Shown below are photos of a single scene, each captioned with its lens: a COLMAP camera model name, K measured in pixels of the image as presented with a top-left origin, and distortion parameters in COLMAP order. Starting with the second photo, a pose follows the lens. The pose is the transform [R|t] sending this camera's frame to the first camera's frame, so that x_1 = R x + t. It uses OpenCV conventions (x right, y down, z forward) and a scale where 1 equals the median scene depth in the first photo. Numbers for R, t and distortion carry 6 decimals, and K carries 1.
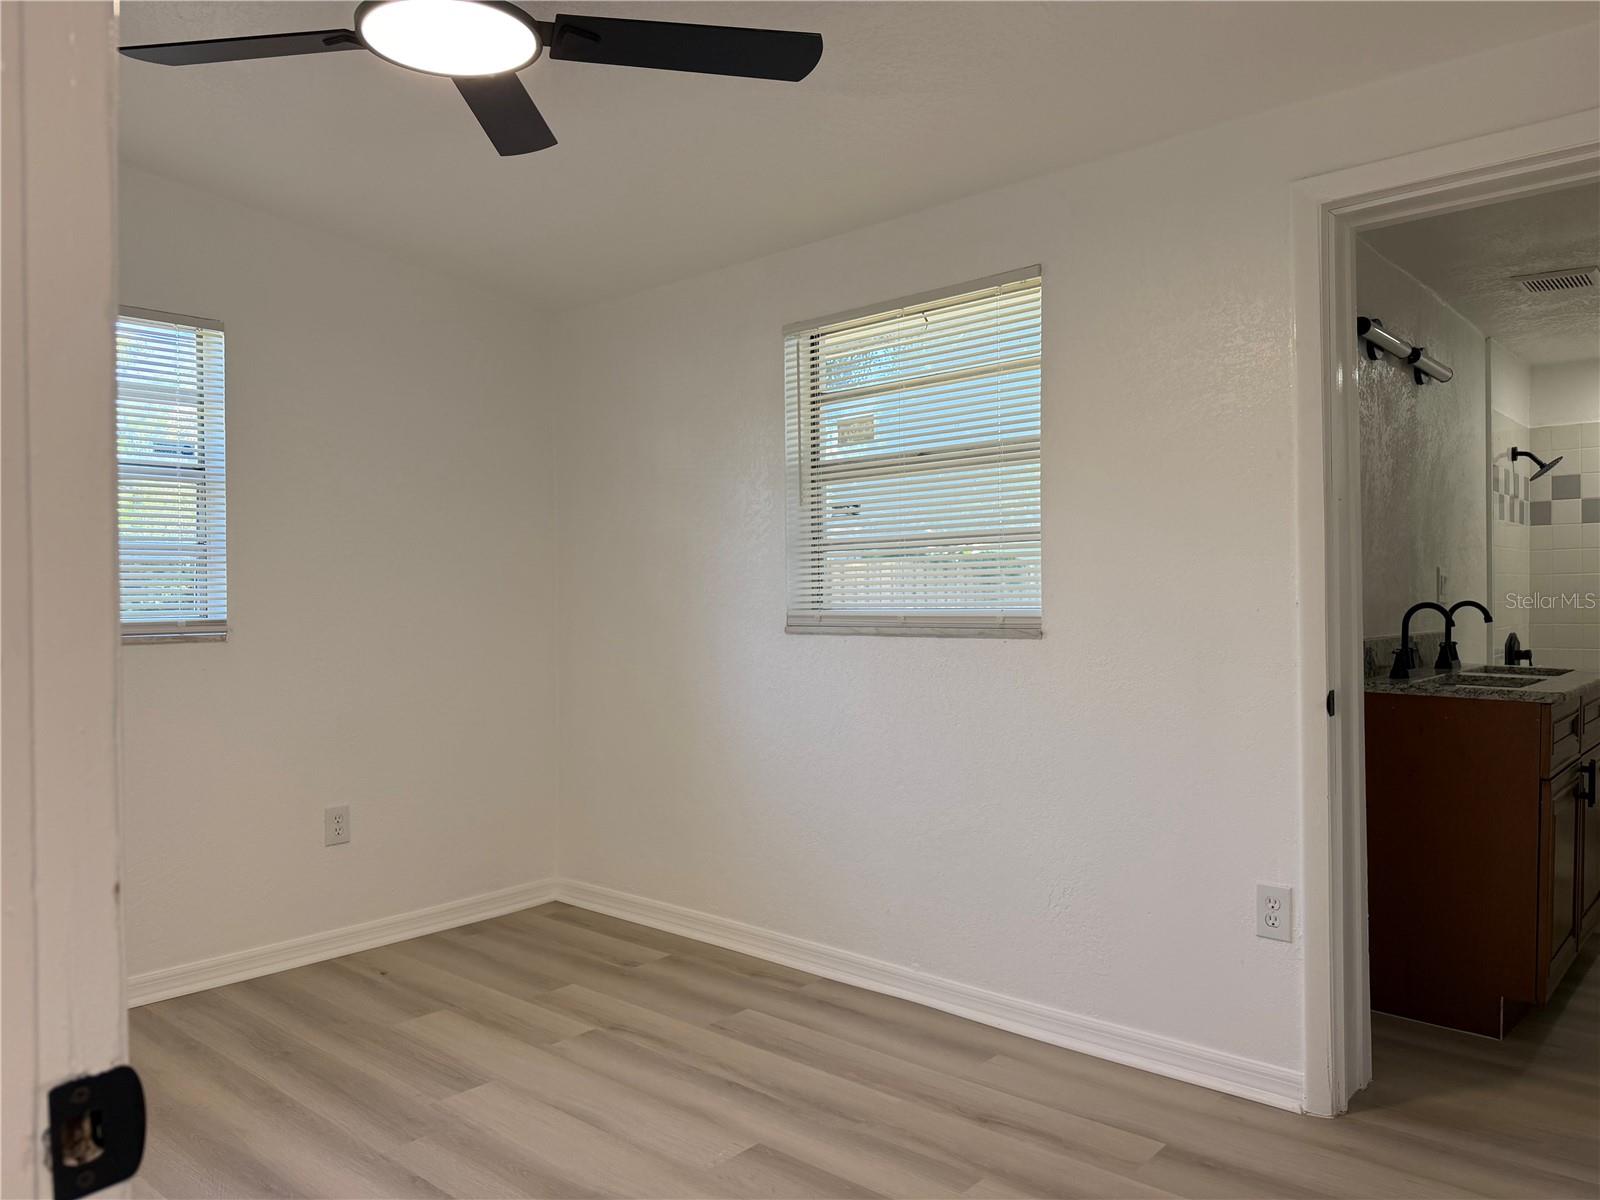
lens RADIAL K [[1125.2, 0, 800.0], [0, 1125.2, 600.0], [0, 0, 1]] dist [0.002290, 0.001988]
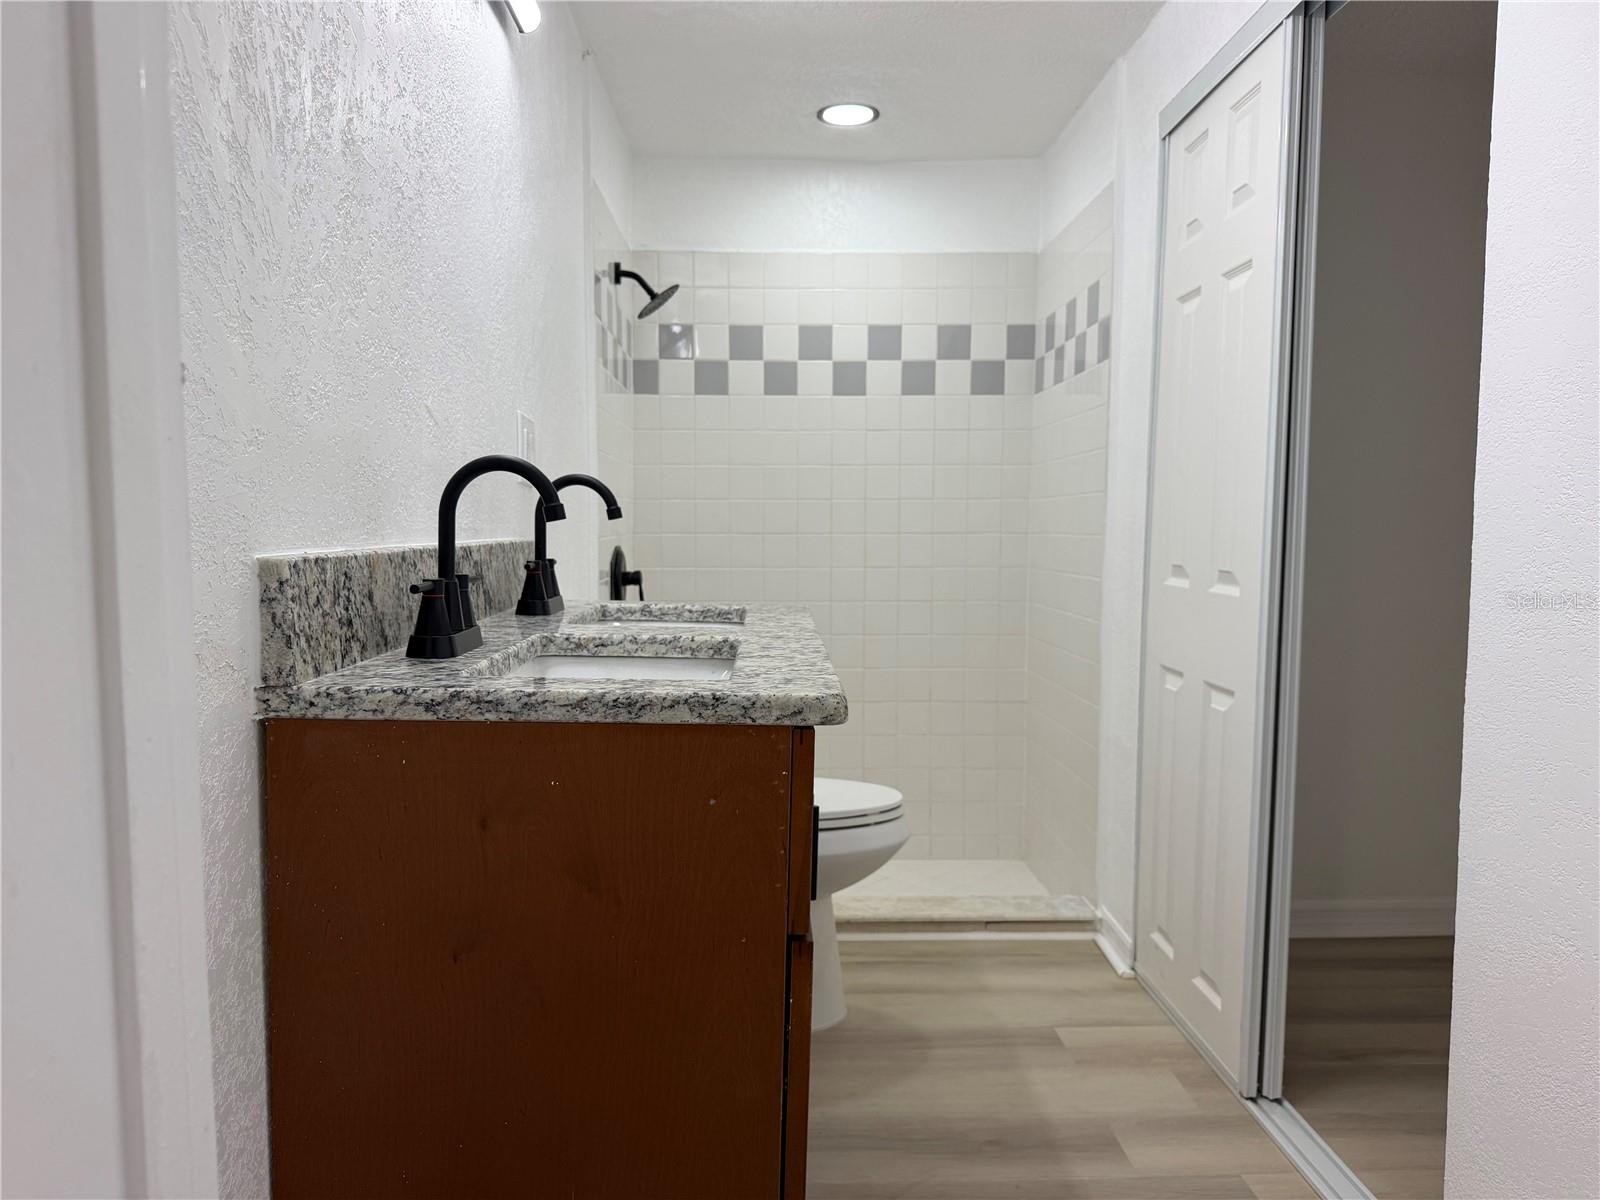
lens RADIAL K [[1113.6, 0, 800.0], [0, 1113.6, 600.0], [0, 0, 1]] dist [0.074519, 0.000128]
pose [[0.719687, -0.040454, 0.693119, 0.253770], [-0.006065, 0.997897, 0.064541, 0.017977], [-0.694272, -0.050653, 0.717928, 0.454589]]
